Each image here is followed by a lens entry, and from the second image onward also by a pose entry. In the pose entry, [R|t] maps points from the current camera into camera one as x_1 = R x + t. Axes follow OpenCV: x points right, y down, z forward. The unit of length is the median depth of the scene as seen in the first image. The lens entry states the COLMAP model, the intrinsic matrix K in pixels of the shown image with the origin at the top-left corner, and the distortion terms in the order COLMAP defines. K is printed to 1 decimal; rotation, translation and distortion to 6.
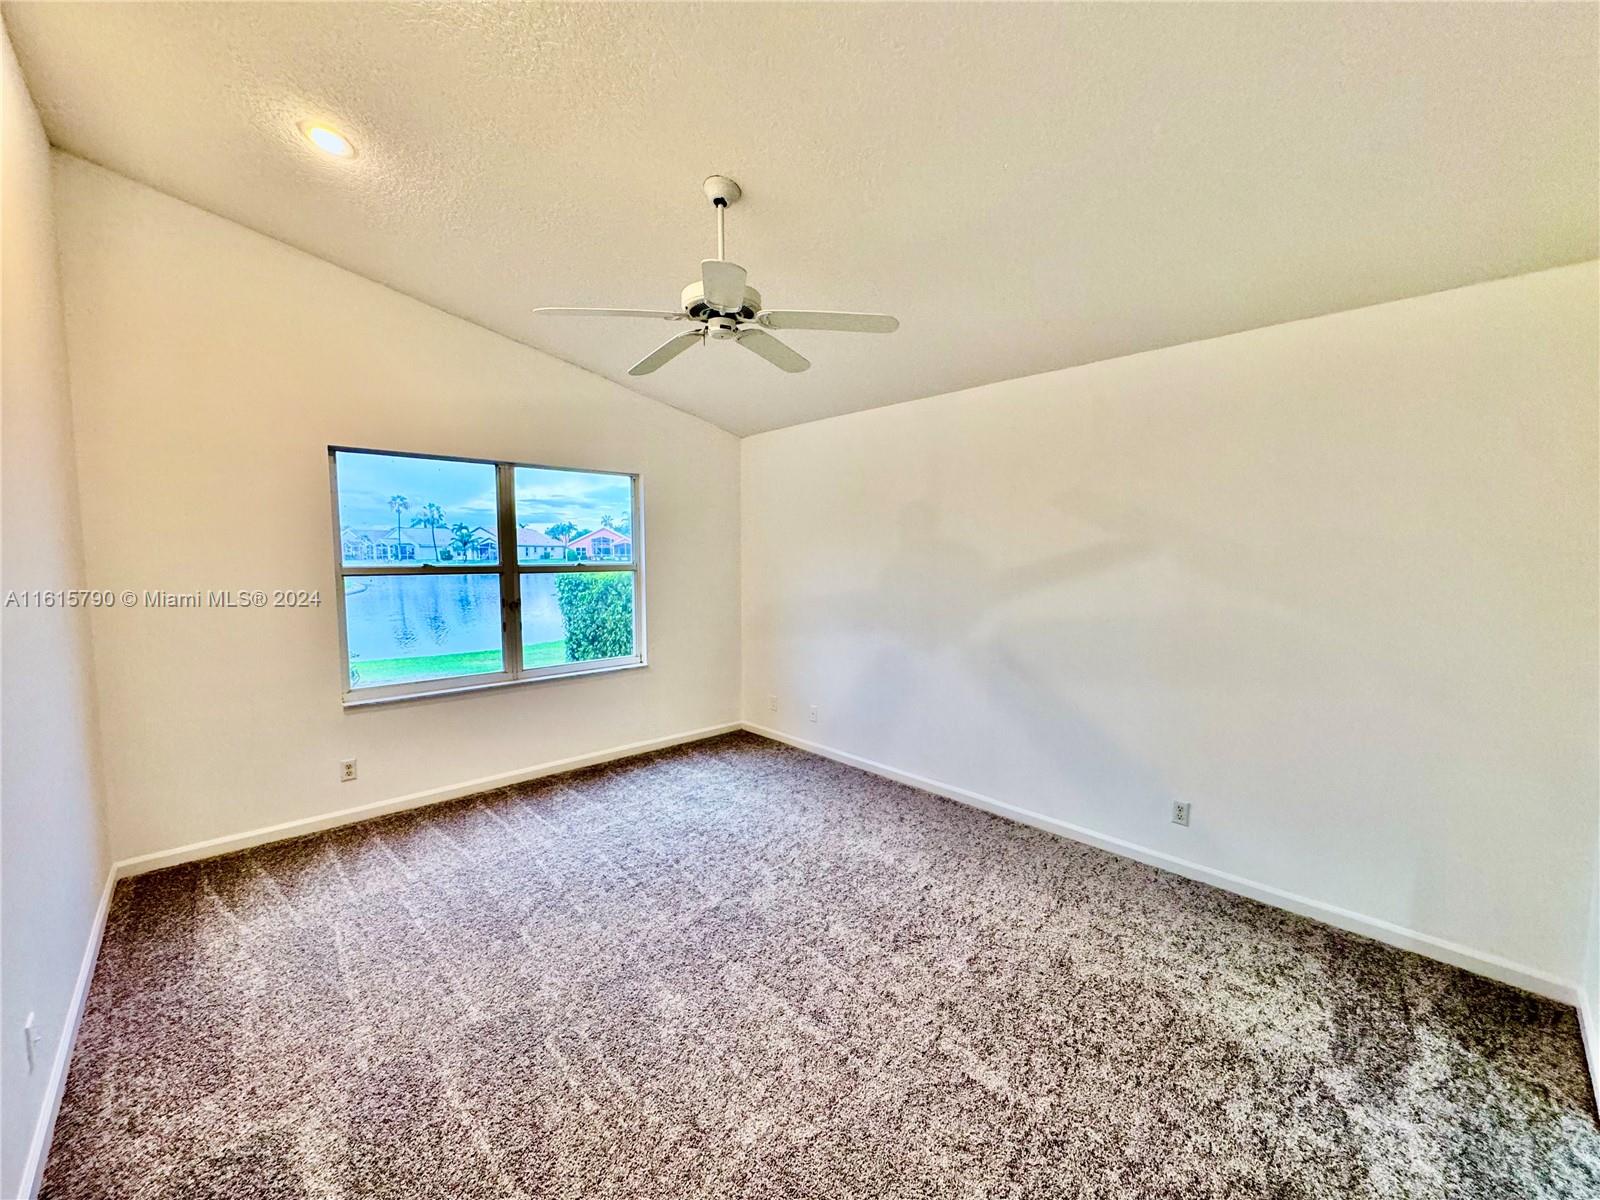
lens RADIAL K [[638.0, 0, 800.0], [0, 638.0, 600.0], [0, 0, 1]] dist [-0.000974, -0.000541]
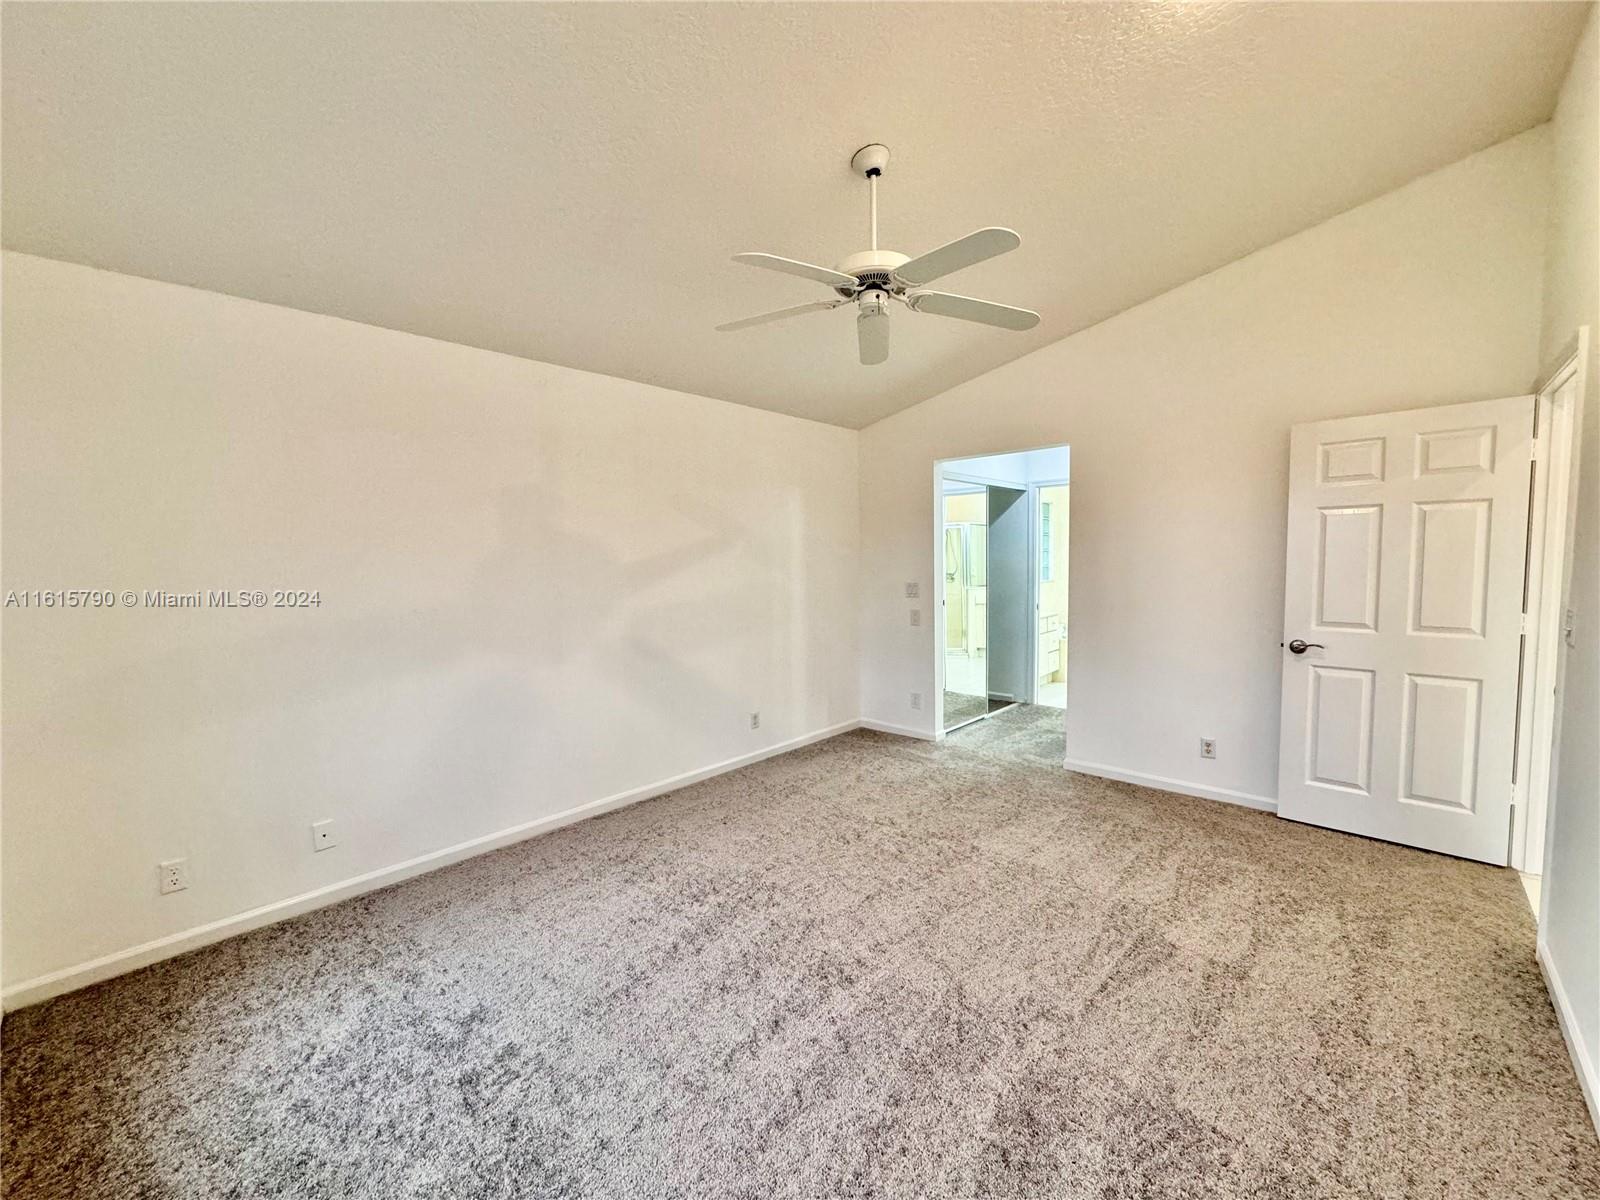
lens RADIAL K [[629.1, 0, 803.7], [0, 629.1, 604.6], [0, 0, 1]] dist [-0.000781, -0.000018]
pose [[-0.072045, -0.072405, 0.994770, -0.844452], [0.092960, 0.992533, 0.078975, -0.036142], [-0.993060, 0.098164, -0.064776, 0.957317]]
